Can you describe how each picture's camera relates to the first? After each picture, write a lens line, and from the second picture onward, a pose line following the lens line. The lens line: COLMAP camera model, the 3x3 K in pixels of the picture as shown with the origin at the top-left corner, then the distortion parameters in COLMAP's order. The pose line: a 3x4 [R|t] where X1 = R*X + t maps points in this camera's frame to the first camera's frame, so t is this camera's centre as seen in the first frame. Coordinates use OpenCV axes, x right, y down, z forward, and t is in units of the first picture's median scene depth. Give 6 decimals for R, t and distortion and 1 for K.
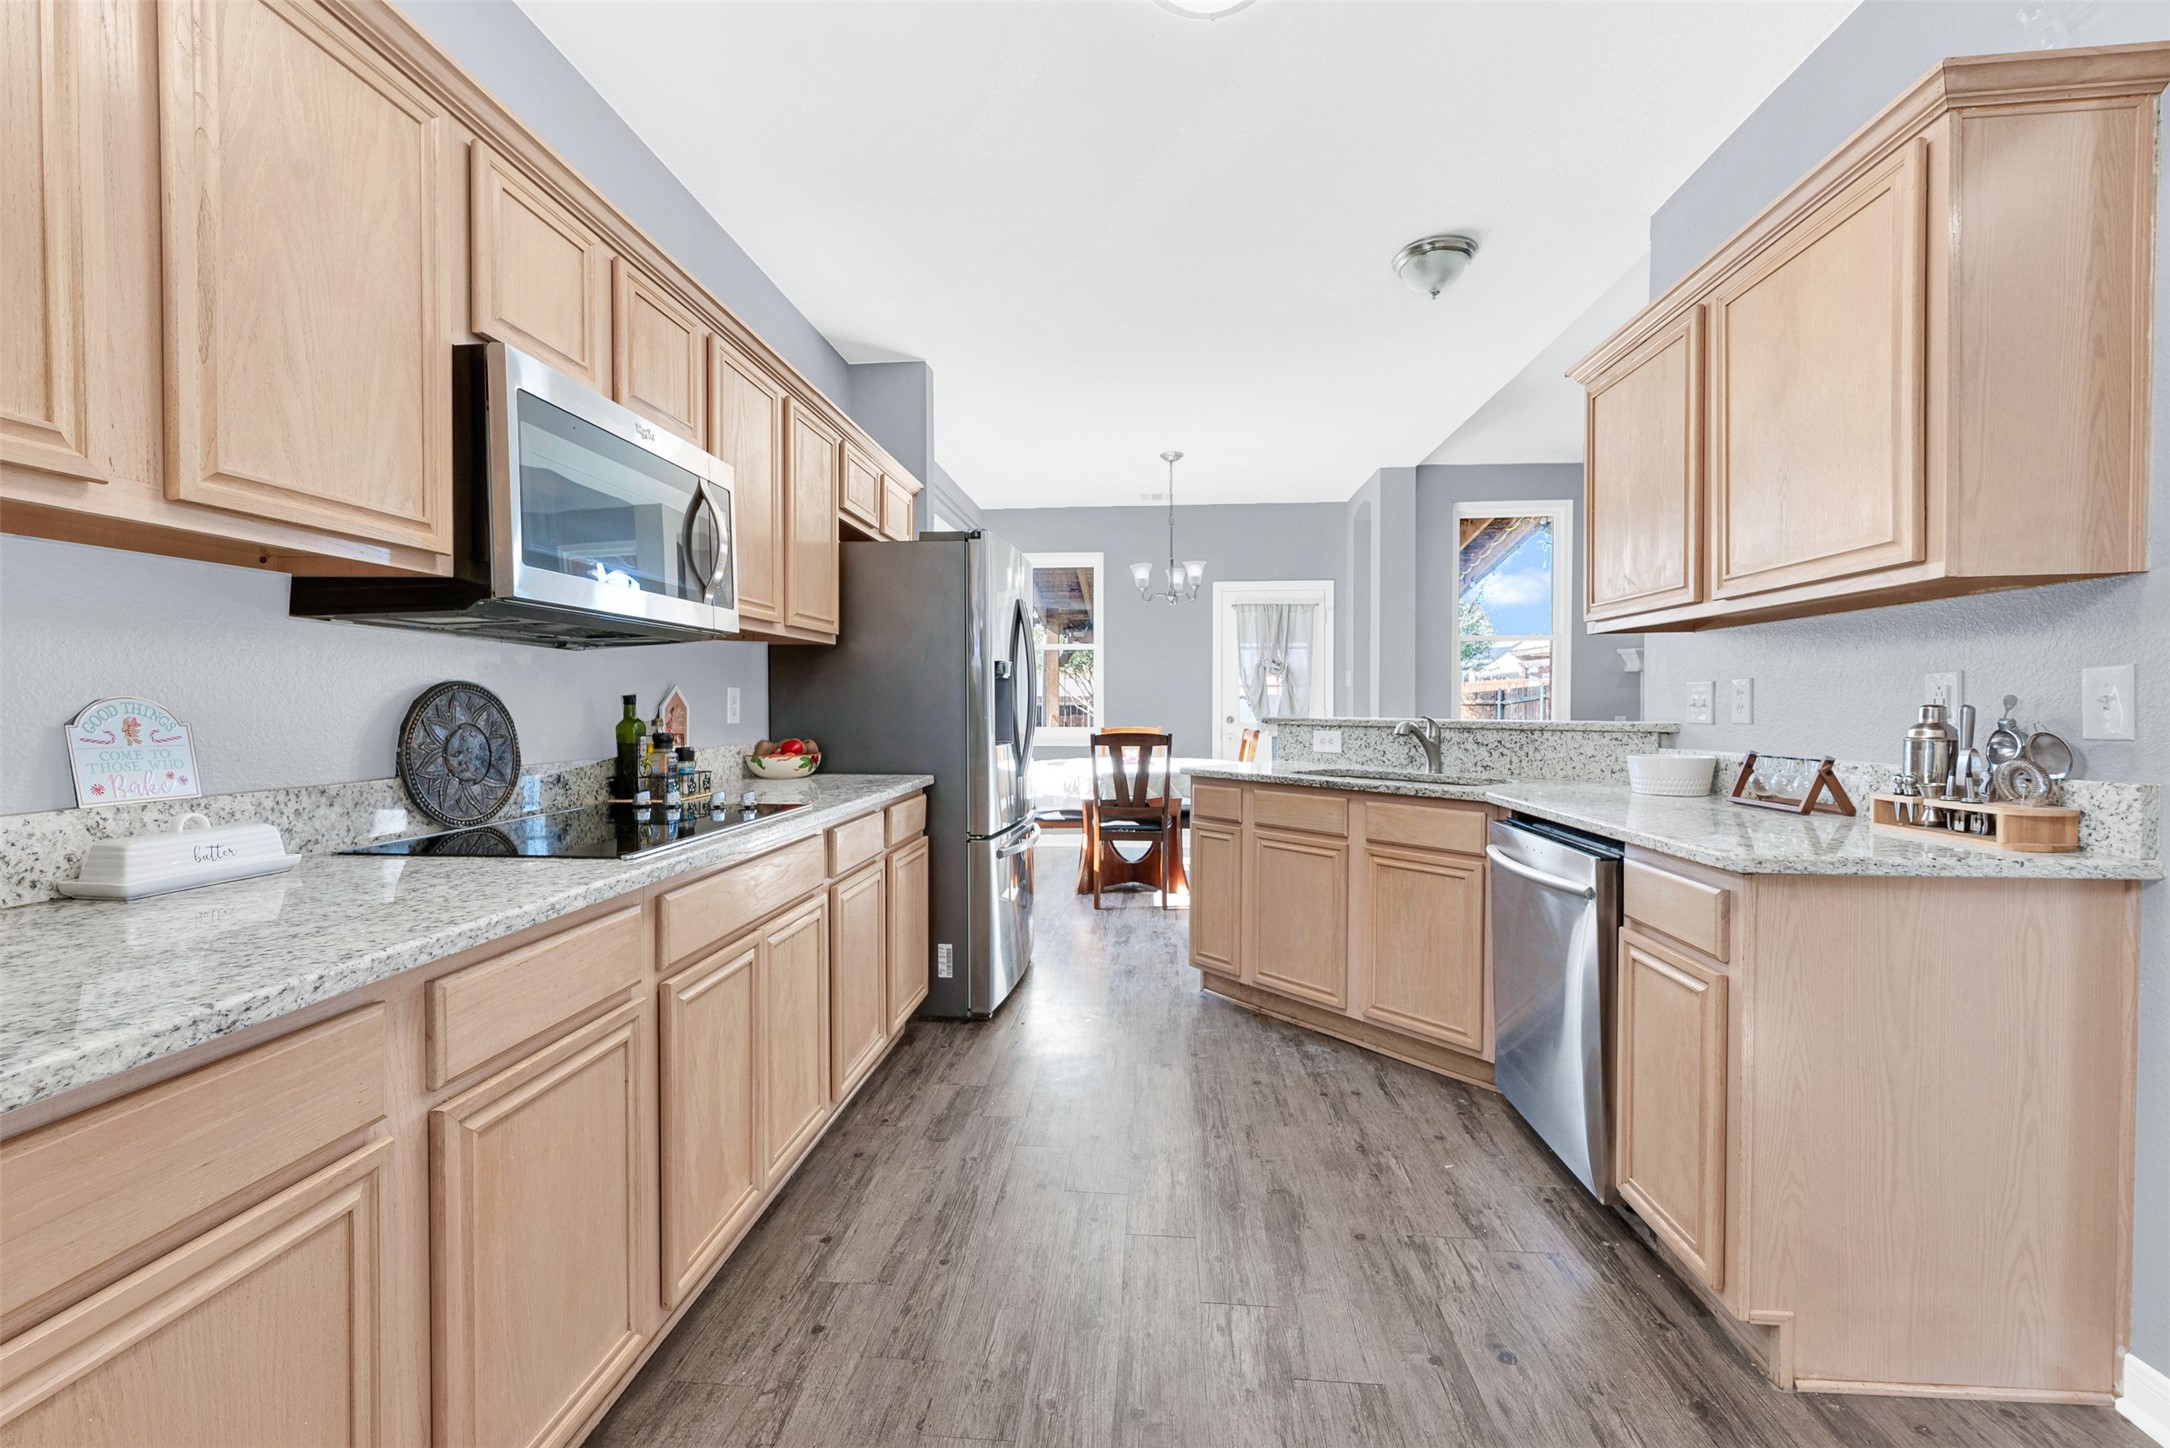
lens RADIAL K [[886.2, 0, 1083.6], [0, 886.2, 721.7], [0, 0, 1]] dist [-0.009481, 0.000900]
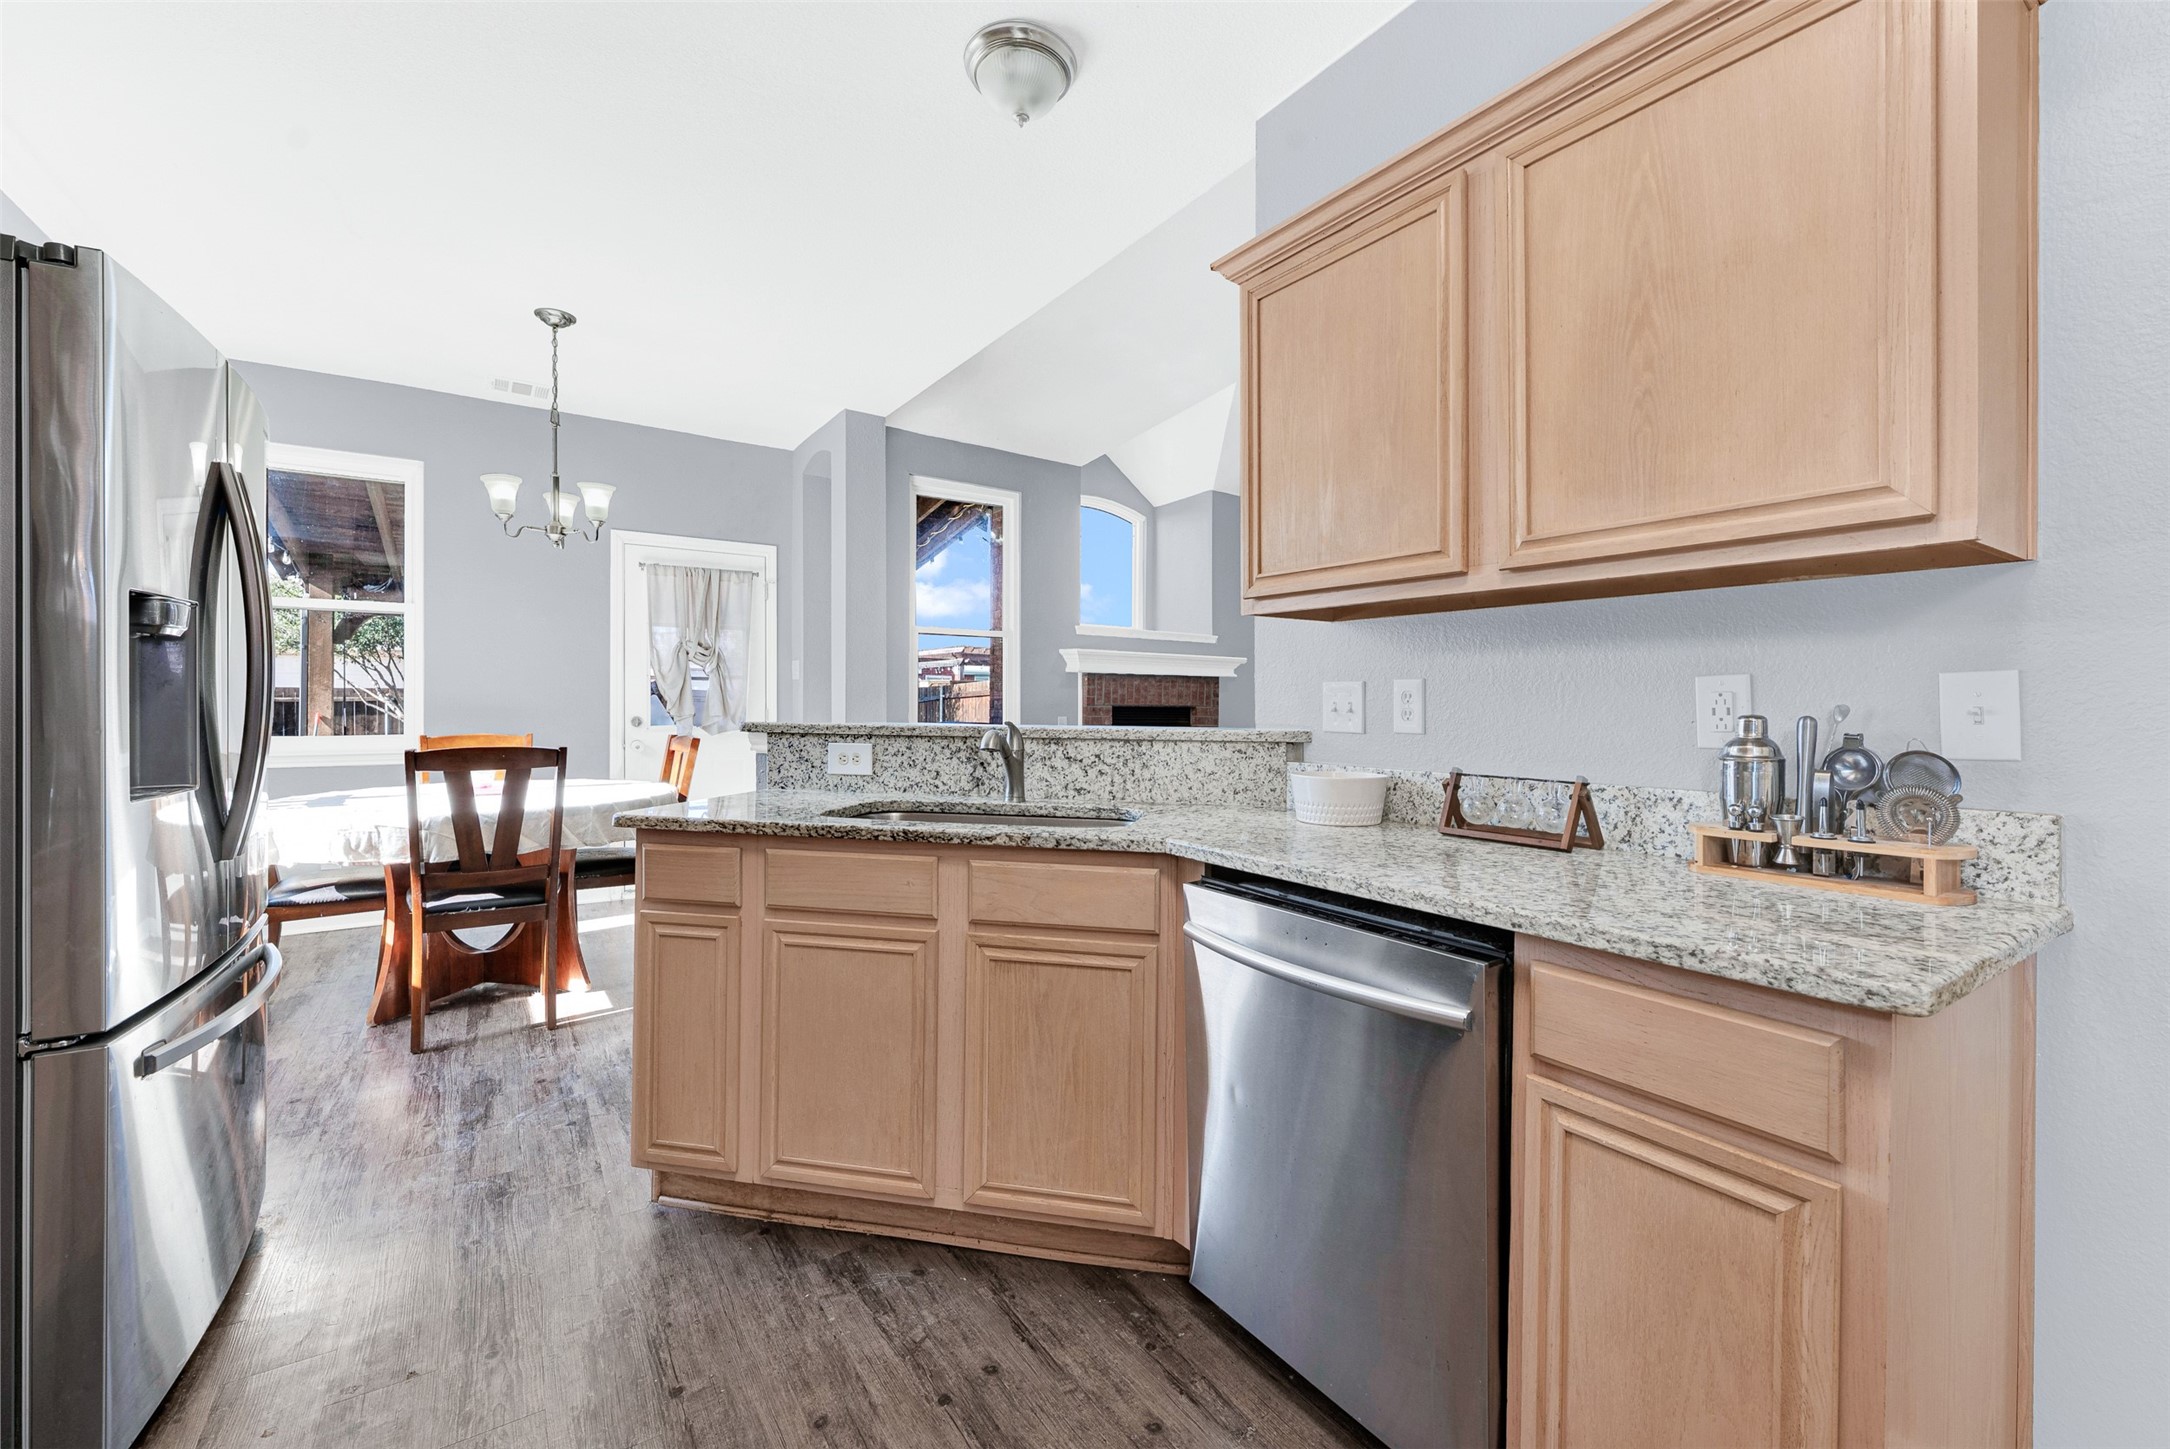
lens RADIAL K [[886.2, 0, 1070.5], [0, 886.2, 717.5], [0, 0, 1]] dist [-0.009481, 0.000900]
pose [[0.784648, 0.000200, 0.619941, -0.010113], [0.000607, 0.999999, -0.001091, -0.008601], [-0.619941, 0.001233, 0.784647, 0.409050]]
